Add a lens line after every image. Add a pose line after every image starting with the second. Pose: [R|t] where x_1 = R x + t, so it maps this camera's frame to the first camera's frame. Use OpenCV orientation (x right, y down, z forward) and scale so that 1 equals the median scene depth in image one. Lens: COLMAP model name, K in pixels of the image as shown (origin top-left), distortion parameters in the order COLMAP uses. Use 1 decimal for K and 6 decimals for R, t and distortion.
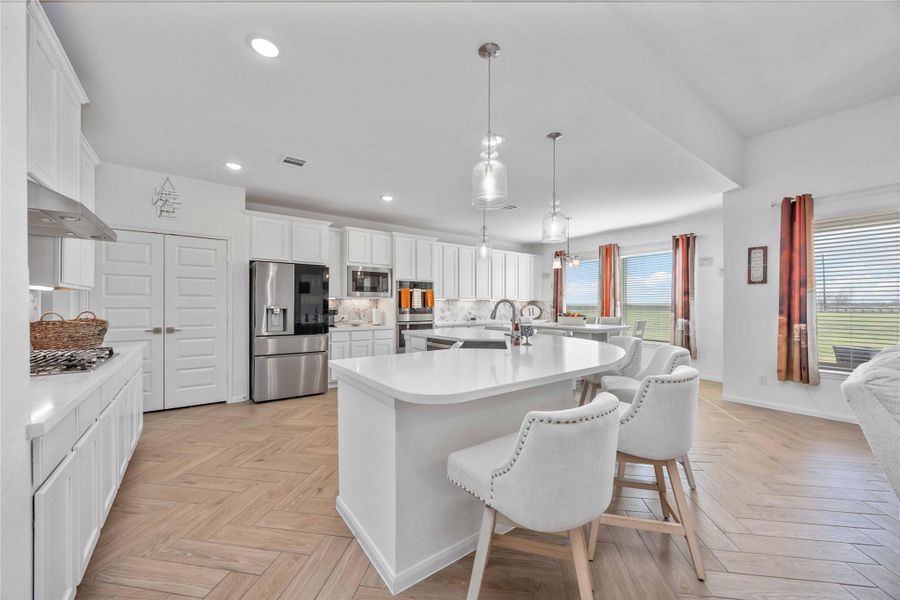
lens RADIAL K [[345.2, 0, 448.1], [0, 345.2, 306.4], [0, 0, 1]] dist [-0.008801, 0.001259]
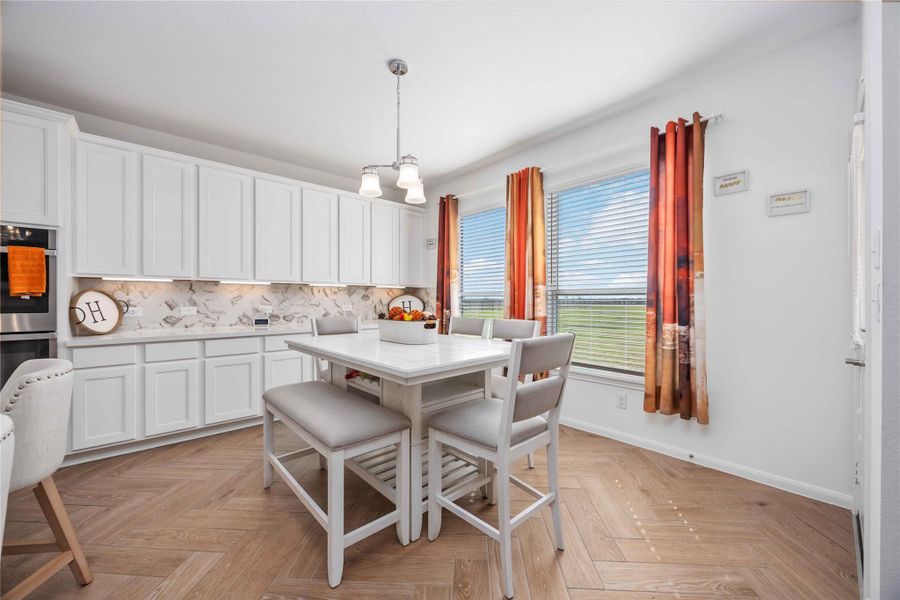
lens RADIAL K [[345.2, 0, 453.1], [0, 345.2, 303.0], [0, 0, 1]] dist [-0.008801, 0.001259]
pose [[0.994791, -0.001187, 0.101928, 0.381026], [0.000759, 0.999991, 0.004243, 0.009324], [-0.101932, -0.004143, 0.994783, 0.626232]]
